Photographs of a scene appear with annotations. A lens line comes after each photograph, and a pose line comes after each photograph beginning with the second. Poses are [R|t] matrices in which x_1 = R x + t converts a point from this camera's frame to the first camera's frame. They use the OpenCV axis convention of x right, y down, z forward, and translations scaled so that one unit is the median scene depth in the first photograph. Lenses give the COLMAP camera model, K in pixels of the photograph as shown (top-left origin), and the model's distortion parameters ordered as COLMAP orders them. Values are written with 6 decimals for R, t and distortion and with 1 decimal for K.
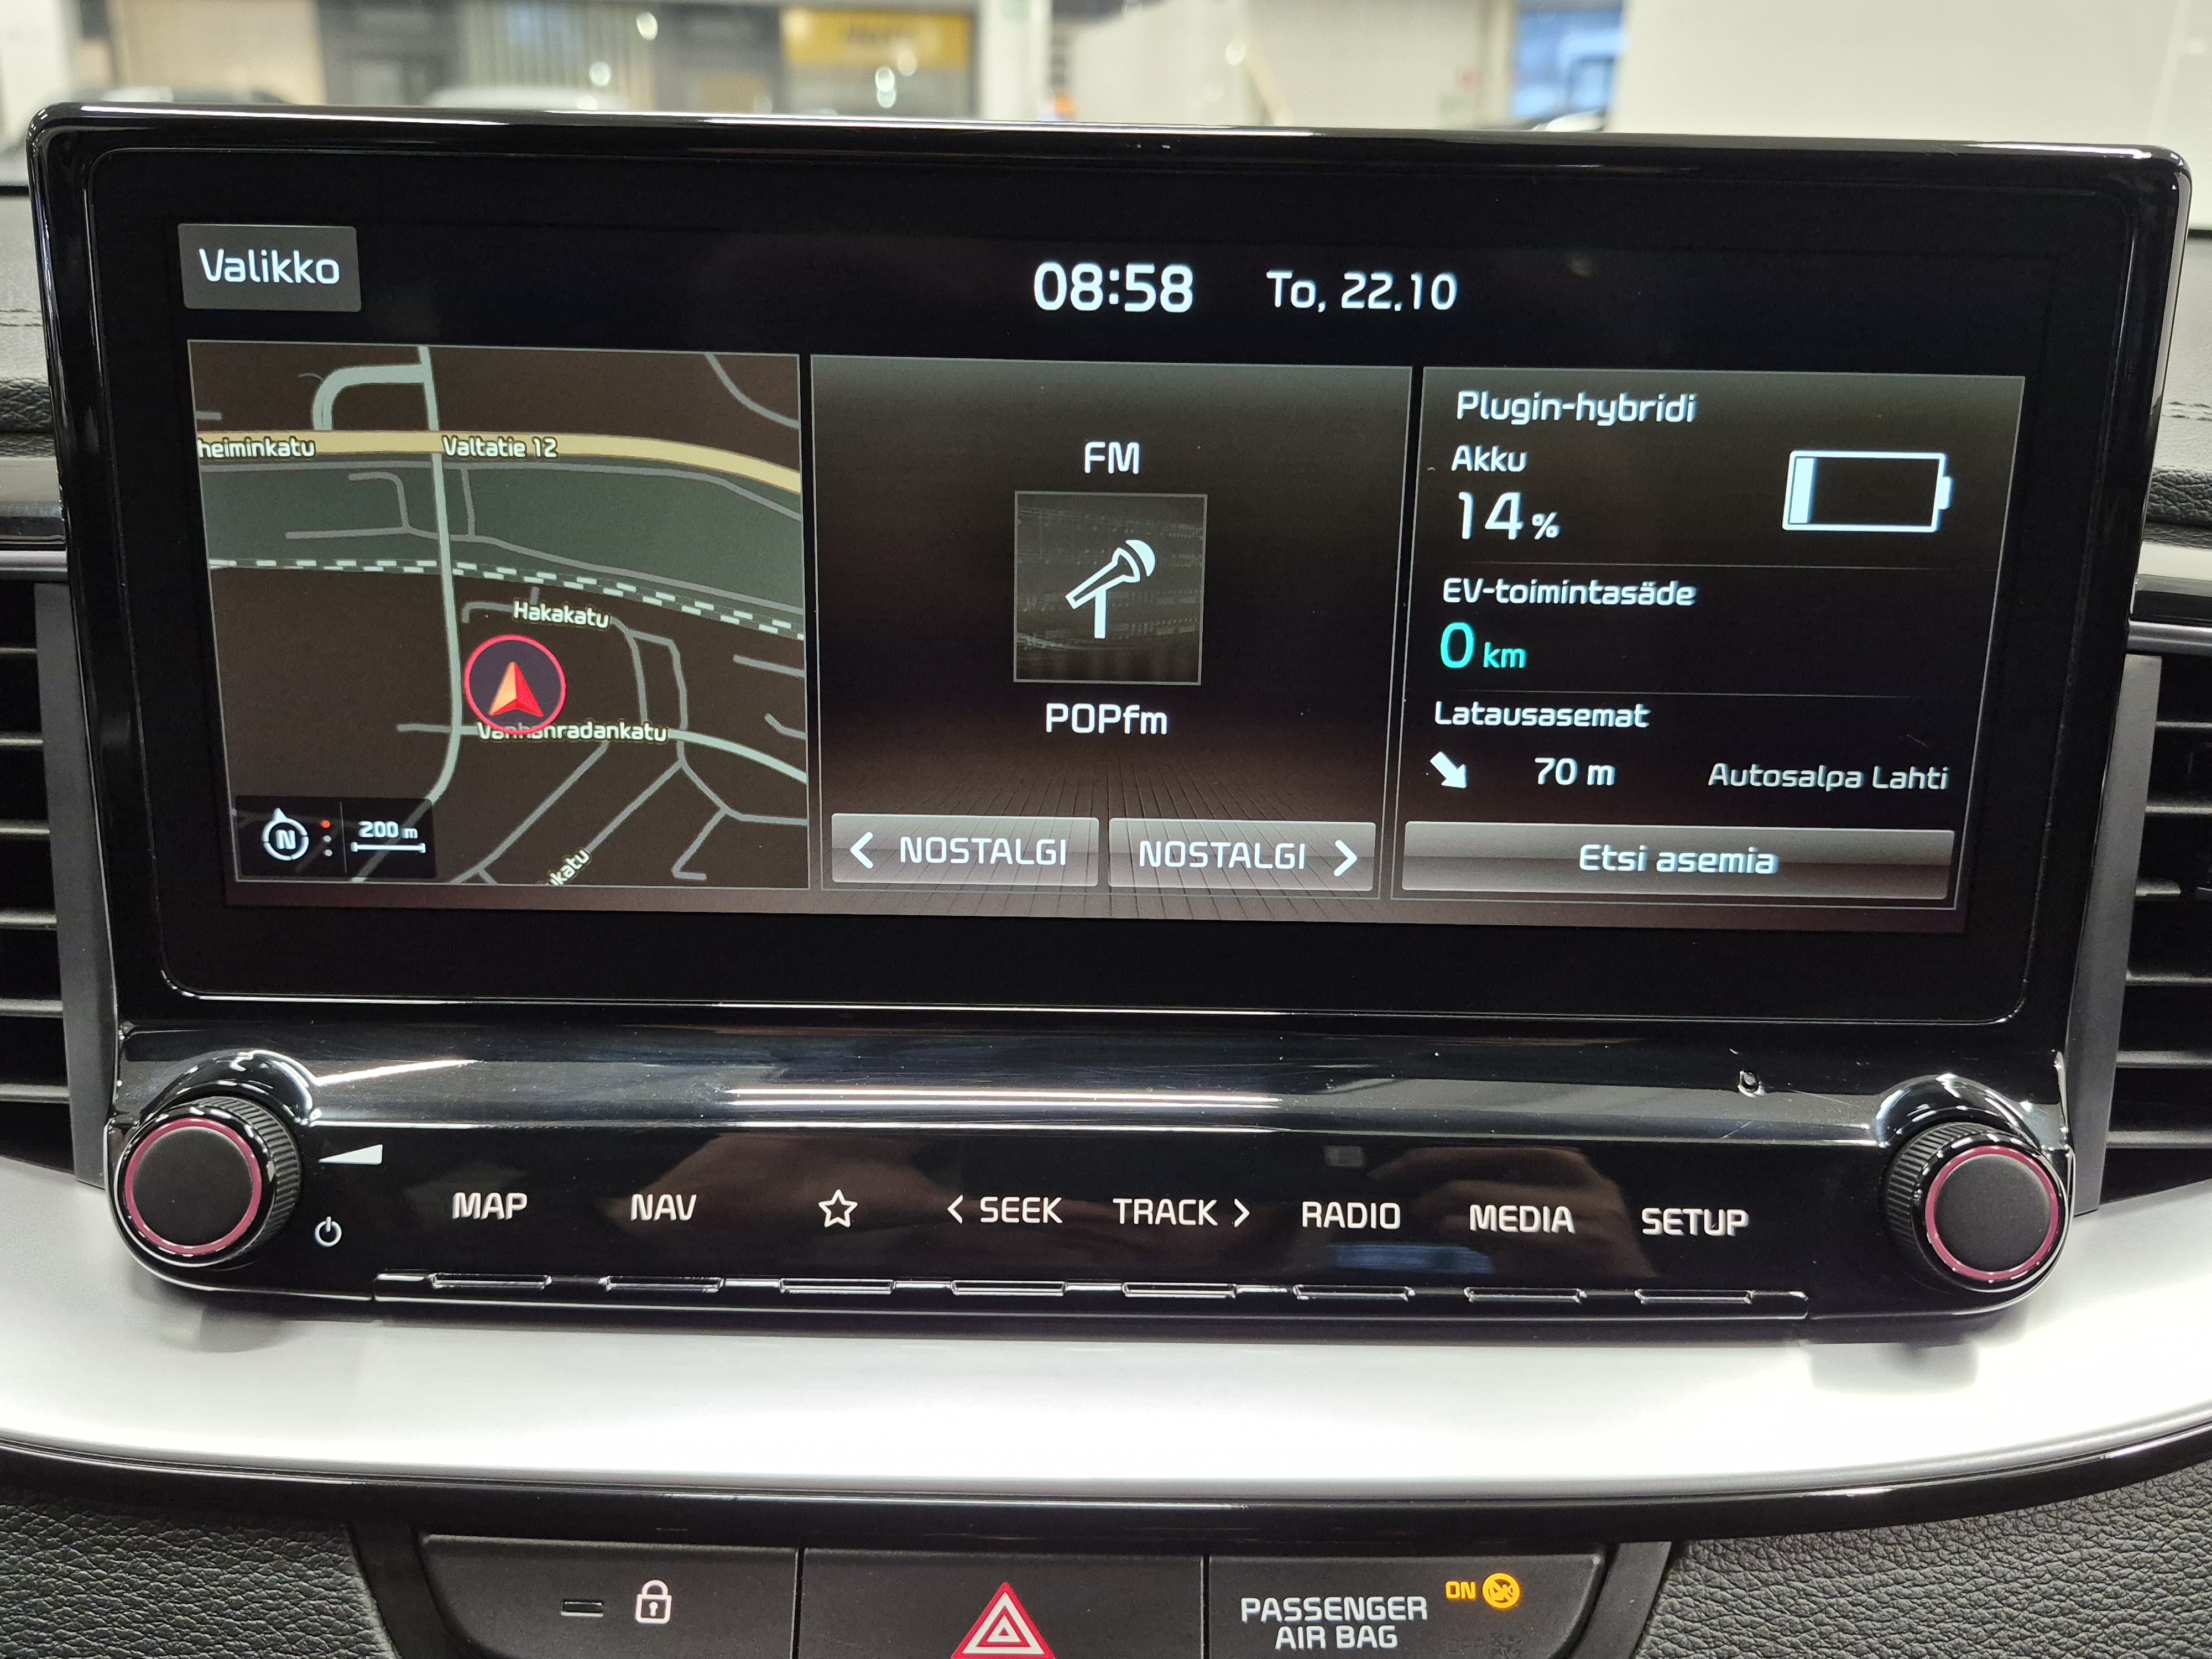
lens RADIAL K [[1877.4, 0, 1106.0], [0, 1877.4, 829.5], [0, 0, 1]] dist [0.086728, -0.166133]
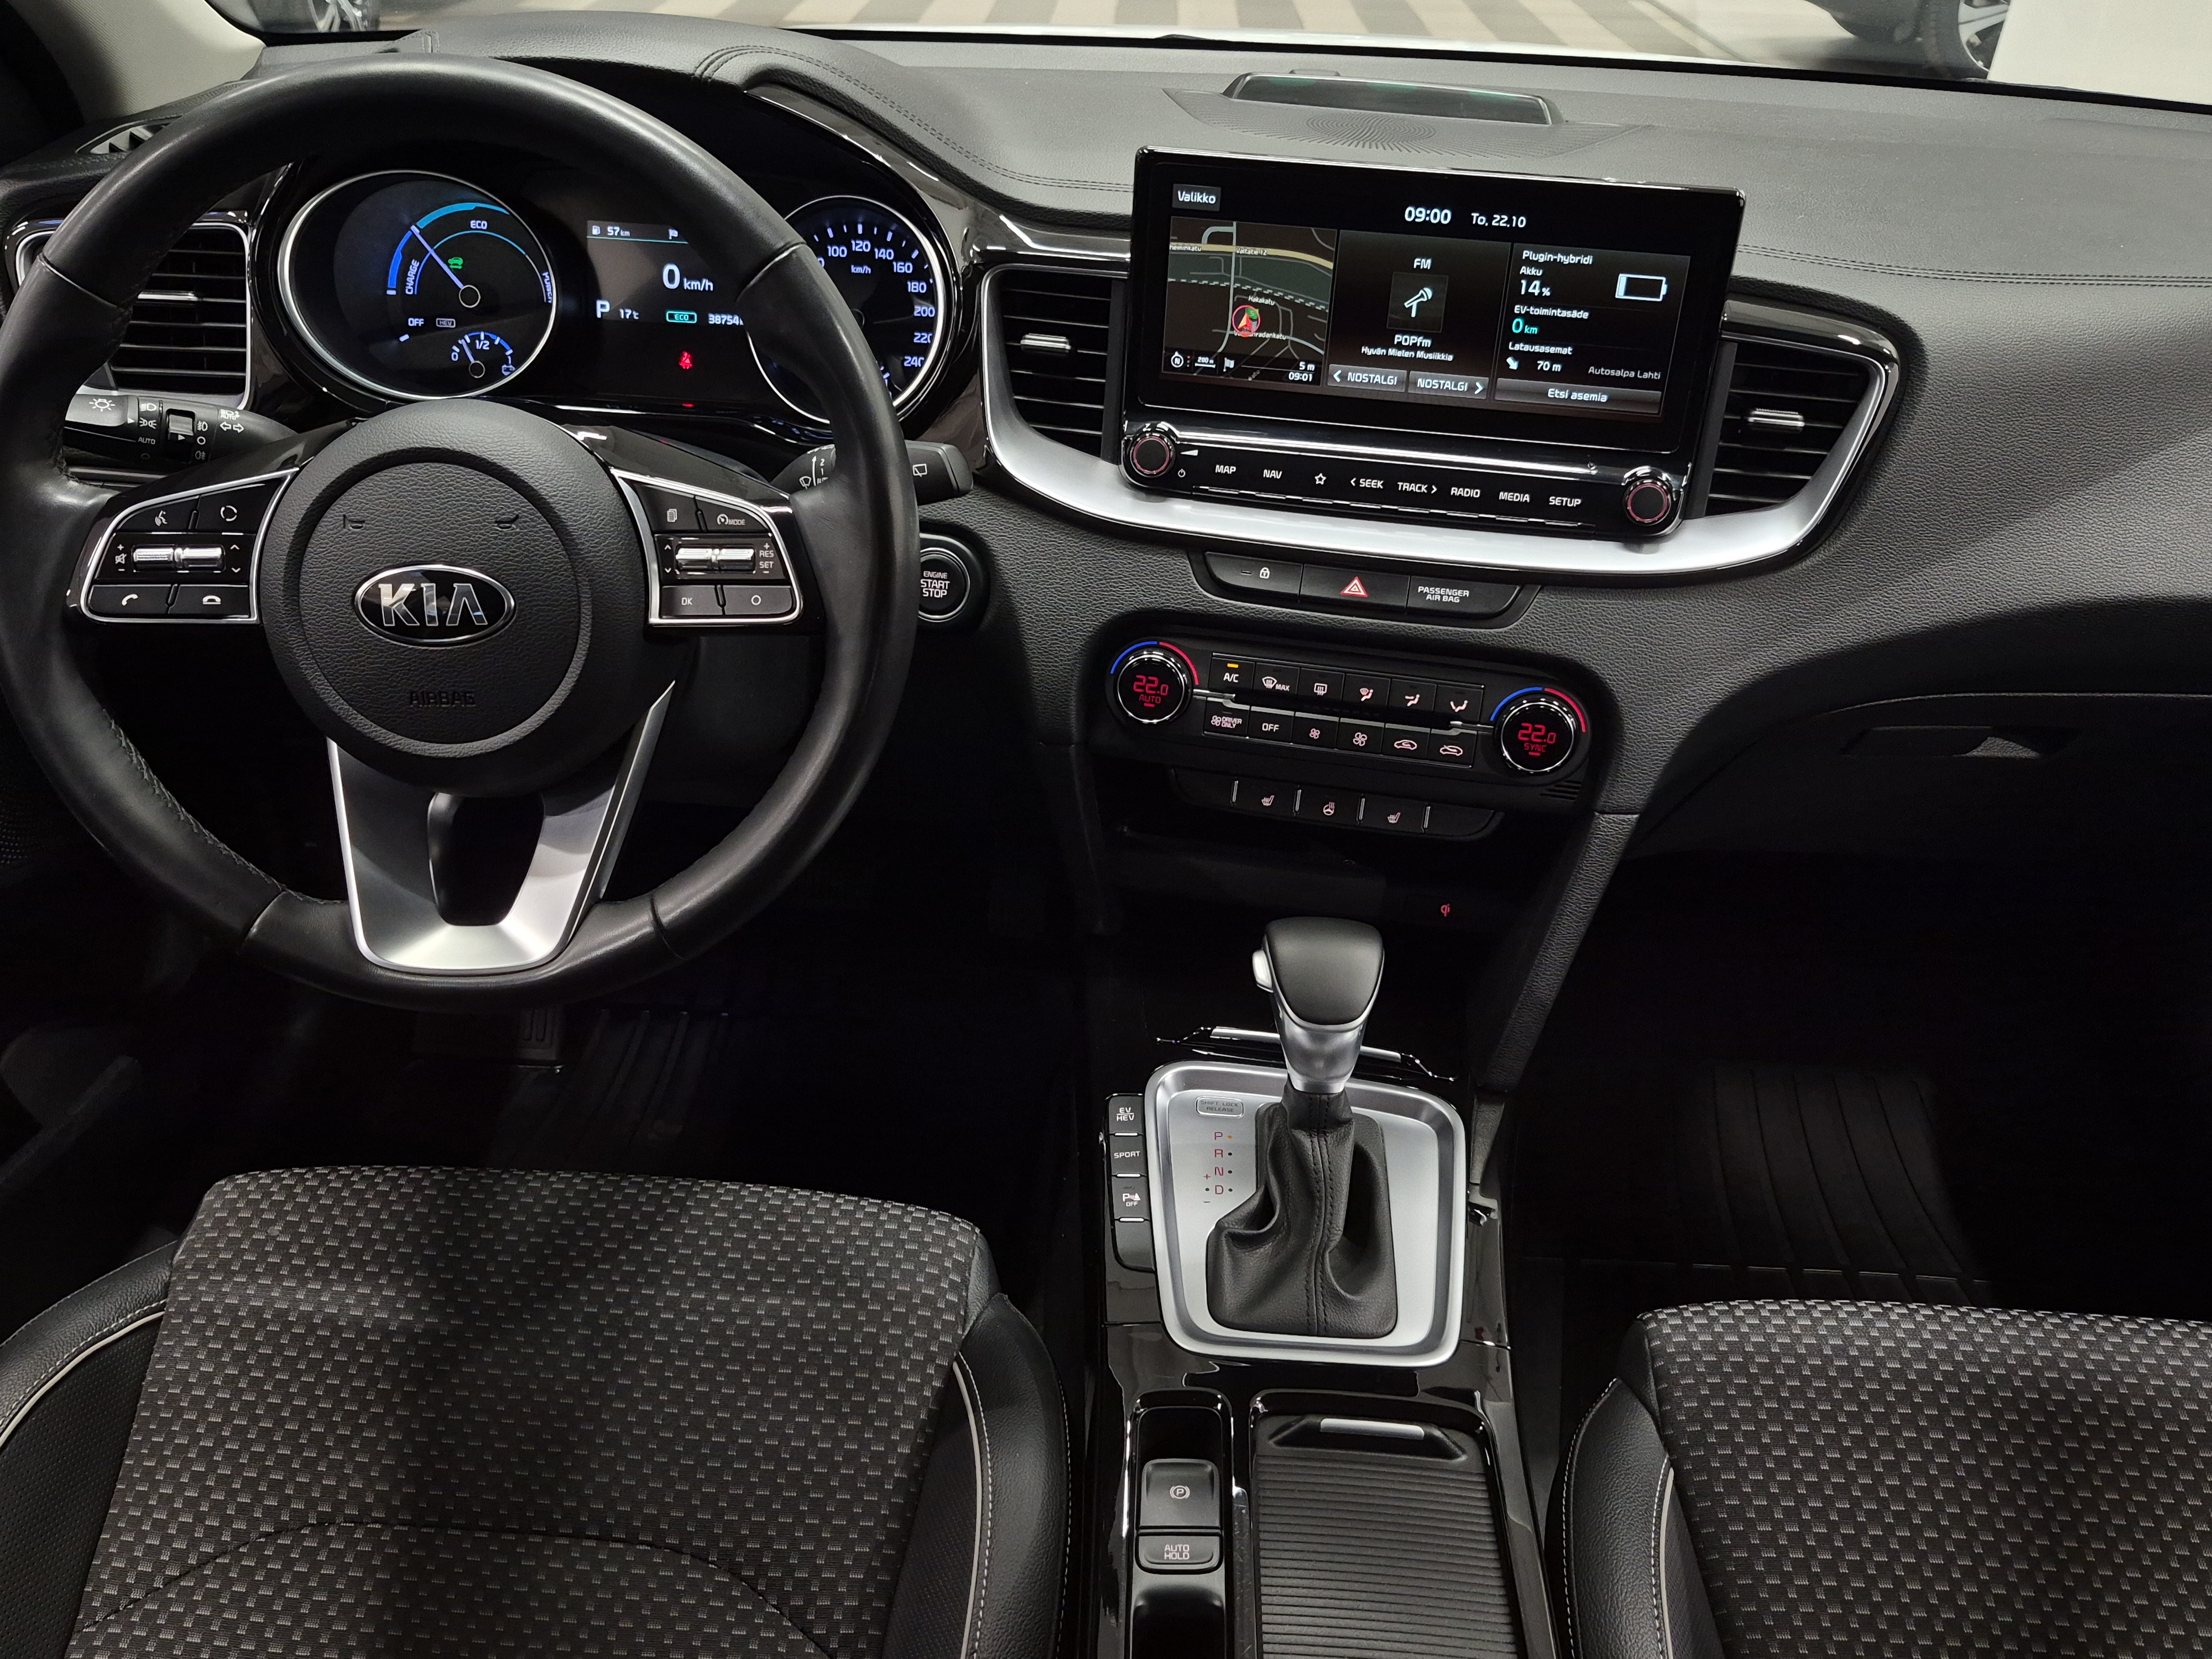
lens RADIAL K [[1786.2, 0, 1114.8], [0, 1786.2, 845.0], [0, 0, 1]] dist [0.109217, -0.237270]
pose [[0.978161, 0.118892, -0.170488, 0.142898], [-0.077541, 0.969765, 0.231394, 0.118393], [0.192844, -0.213121, 0.957805, -2.536353]]
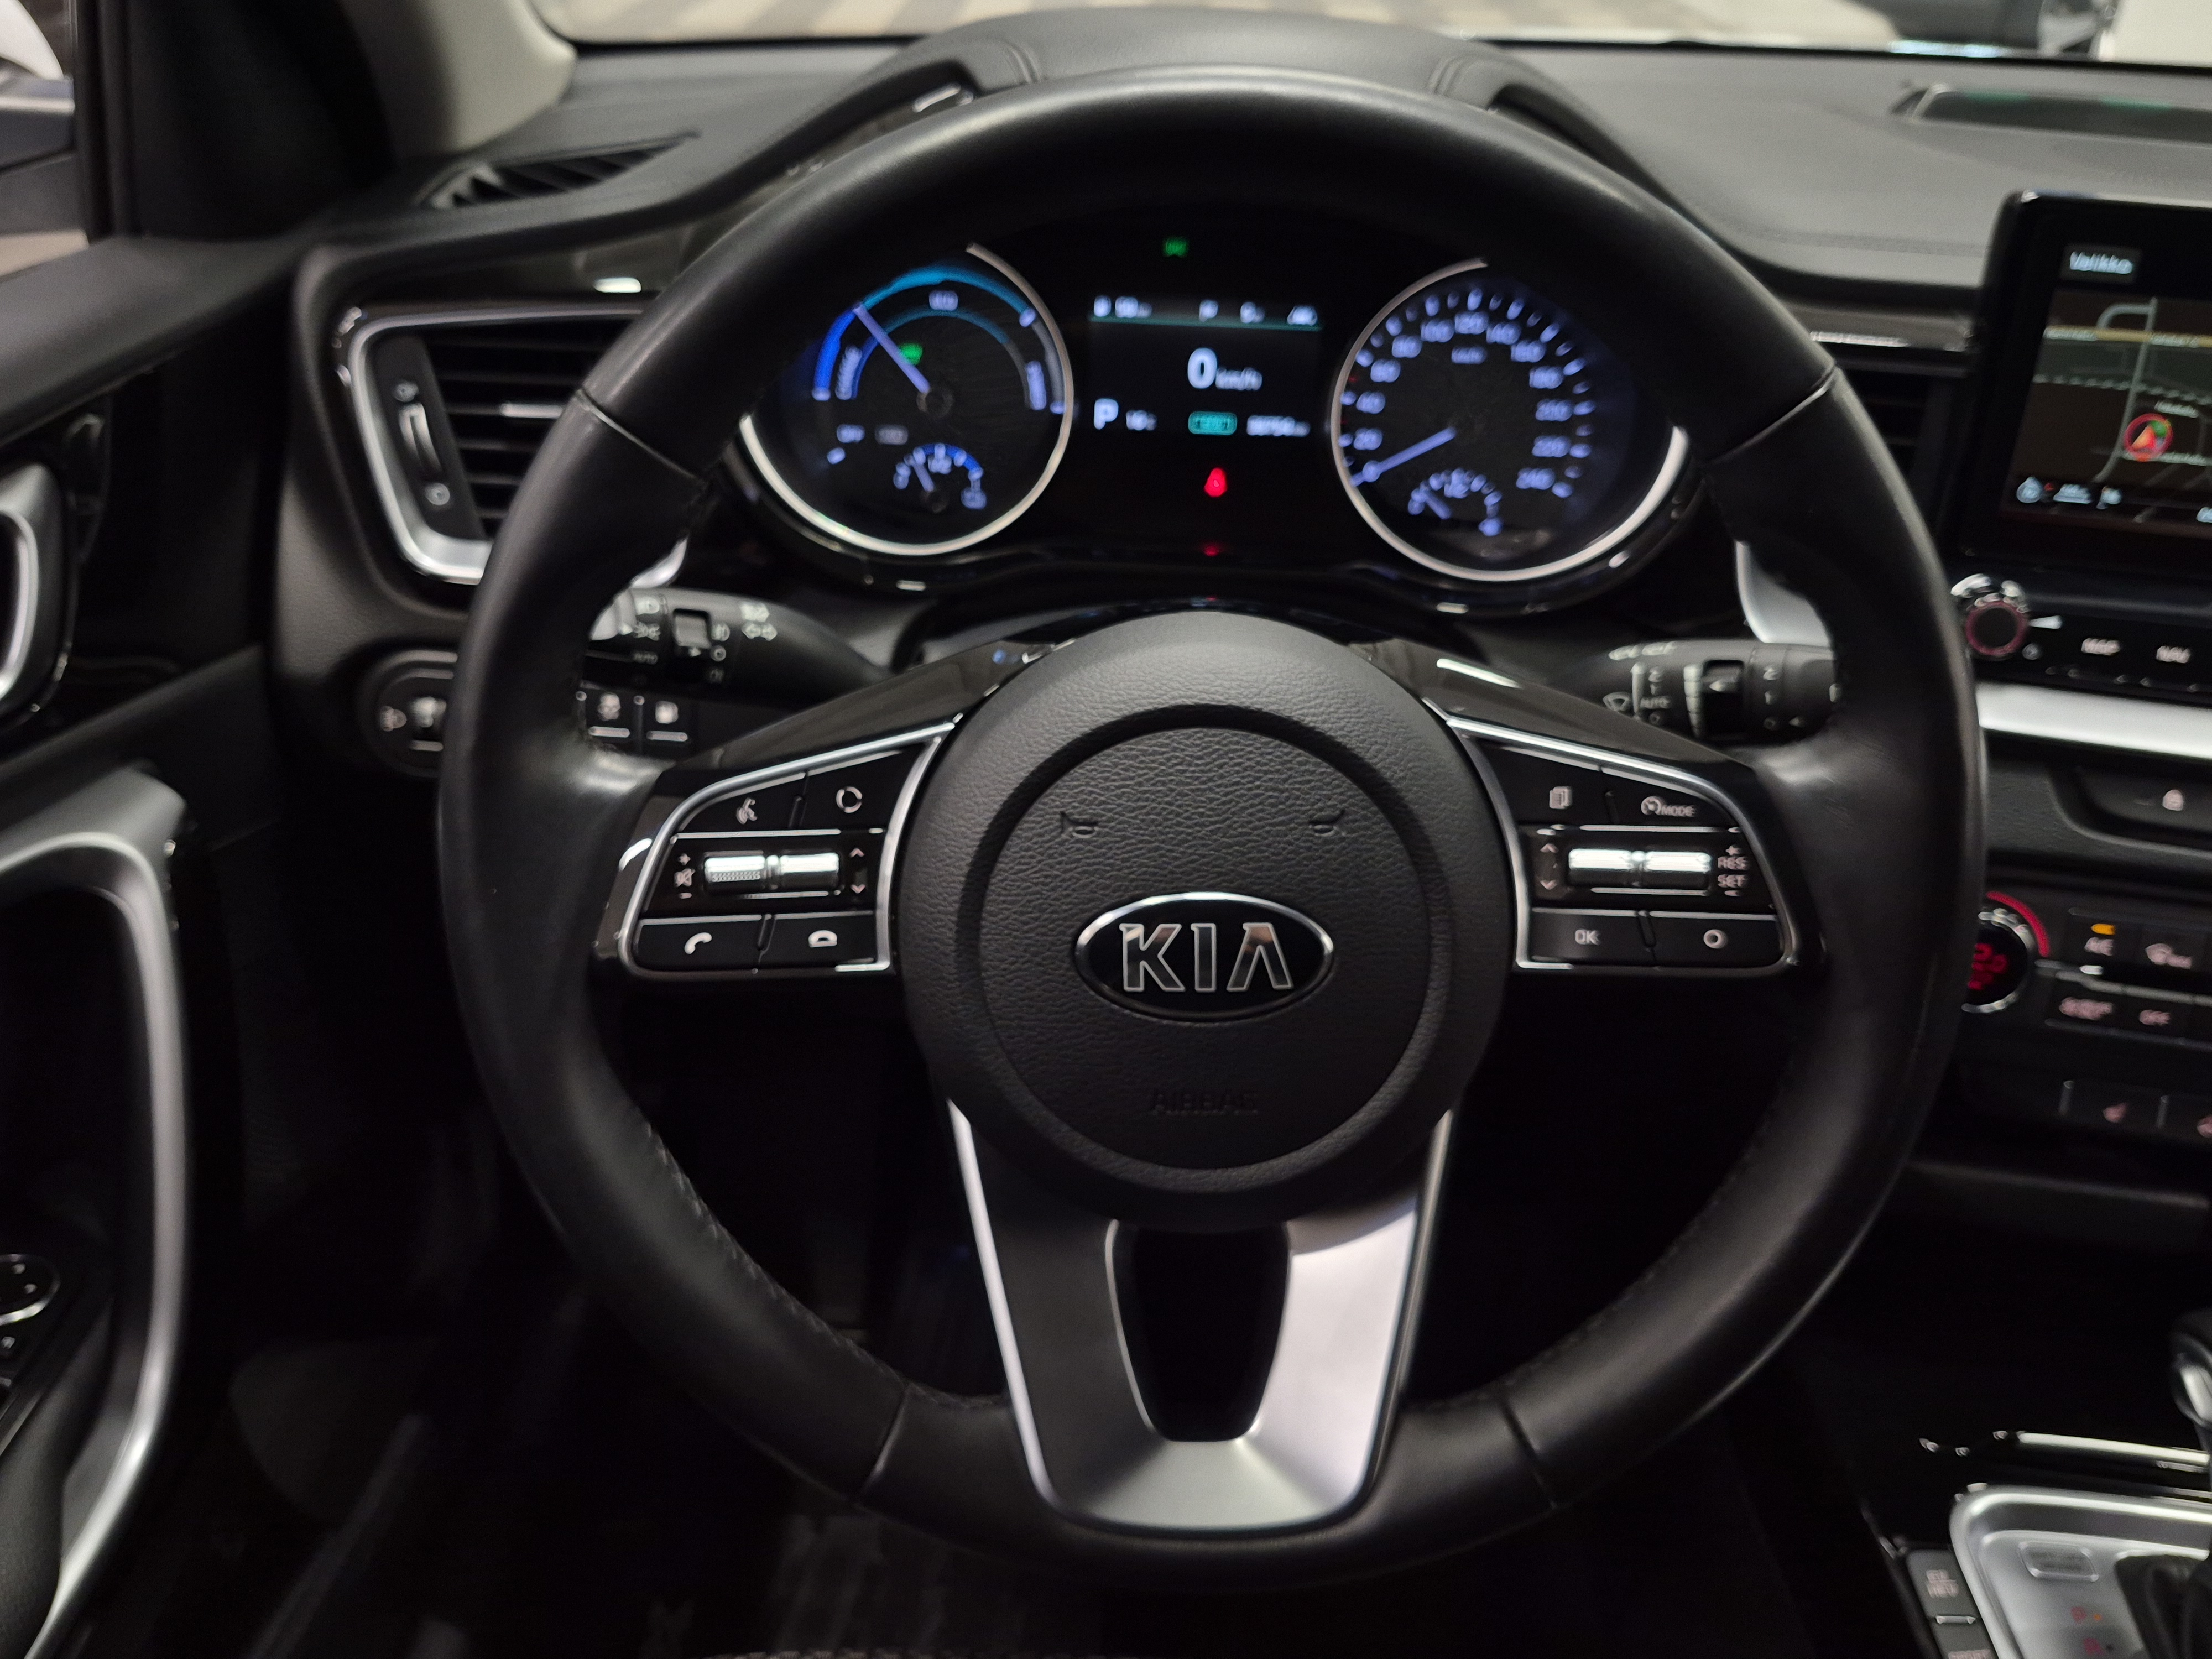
lens RADIAL K [[1877.4, 0, 1106.0], [0, 1877.4, 829.5], [0, 0, 1]] dist [0.086728, -0.166133]
pose [[0.978205, 0.108528, -0.177021, -1.153584], [-0.070908, 0.975882, 0.206461, 0.008956], [0.195158, -0.189409, 0.962308, -1.734457]]
